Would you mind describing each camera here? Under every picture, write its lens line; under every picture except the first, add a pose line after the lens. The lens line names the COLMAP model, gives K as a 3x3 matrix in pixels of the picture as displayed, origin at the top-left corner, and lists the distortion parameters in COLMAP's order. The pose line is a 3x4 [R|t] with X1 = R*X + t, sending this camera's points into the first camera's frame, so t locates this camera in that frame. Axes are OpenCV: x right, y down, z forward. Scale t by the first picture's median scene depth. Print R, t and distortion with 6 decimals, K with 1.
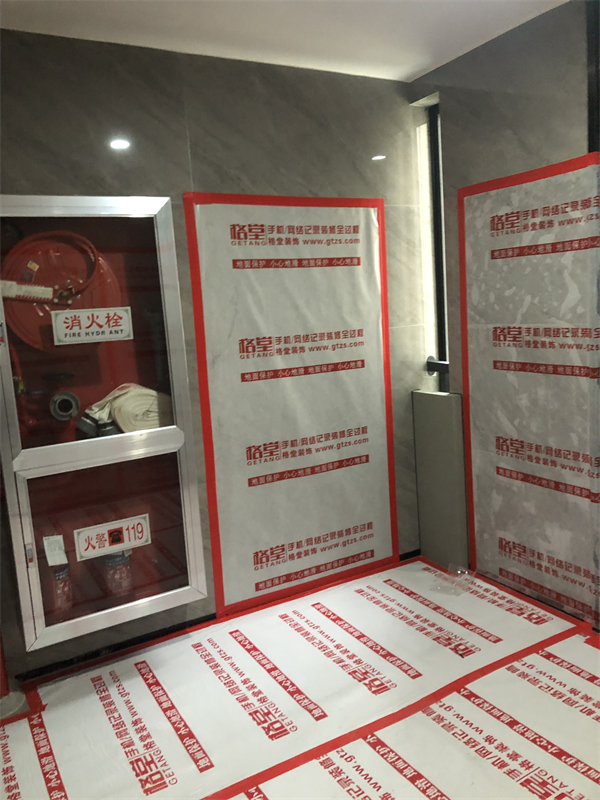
lens RADIAL K [[664.9, 0, 294.8], [0, 664.9, 393.7], [0, 0, 1]] dist [0.017694, 0.007284]
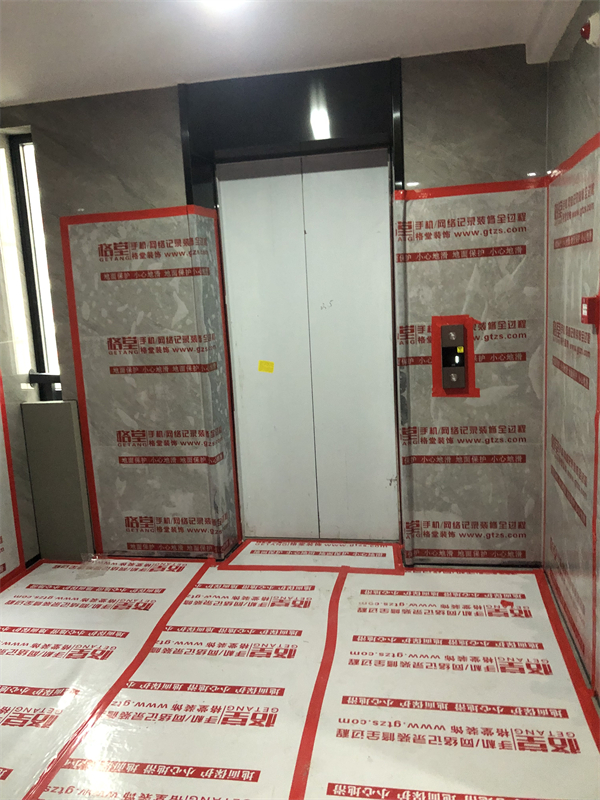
lens RADIAL K [[654.5, 0, 303.8], [0, 654.5, 399.2], [0, 0, 1]] dist [0.016739, -0.003146]
pose [[0.648110, -0.087497, 0.756504, -0.380560], [0.114869, 0.993244, 0.016468, 0.029002], [-0.752834, 0.076226, 0.653782, -0.007962]]
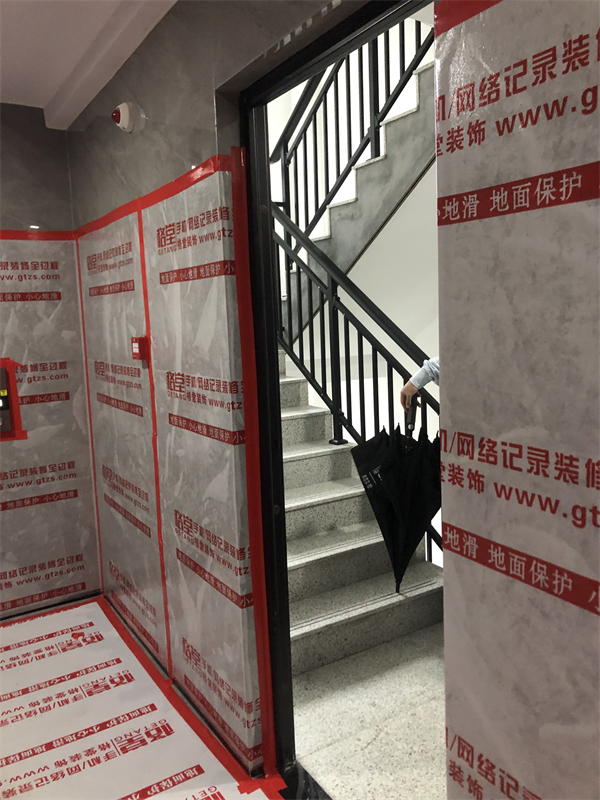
lens RADIAL K [[655.2, 0, 306.7], [0, 655.2, 392.6], [0, 0, 1]] dist [0.003674, -0.001301]
pose [[-0.038941, -0.041455, 0.998381, -0.473208], [0.185726, 0.981429, 0.047995, 0.035292], [-0.981830, 0.187294, -0.030519, 0.045071]]
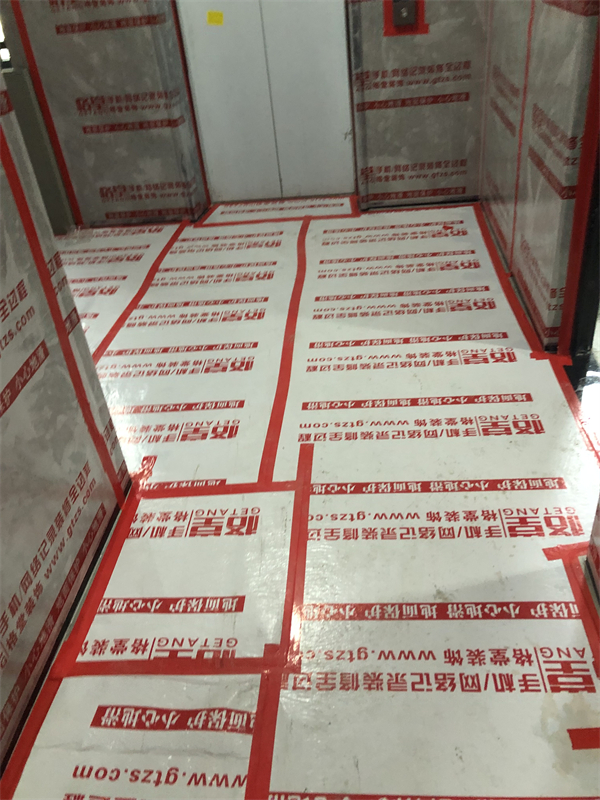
lens RADIAL K [[655.2, 0, 306.7], [0, 655.2, 392.6], [0, 0, 1]] dist [0.003674, -0.001301]
pose [[0.571586, -0.438409, 0.693604, -0.539957], [0.169750, 0.890192, 0.422779, 0.113942], [-0.802792, -0.123915, 0.583241, -0.082515]]
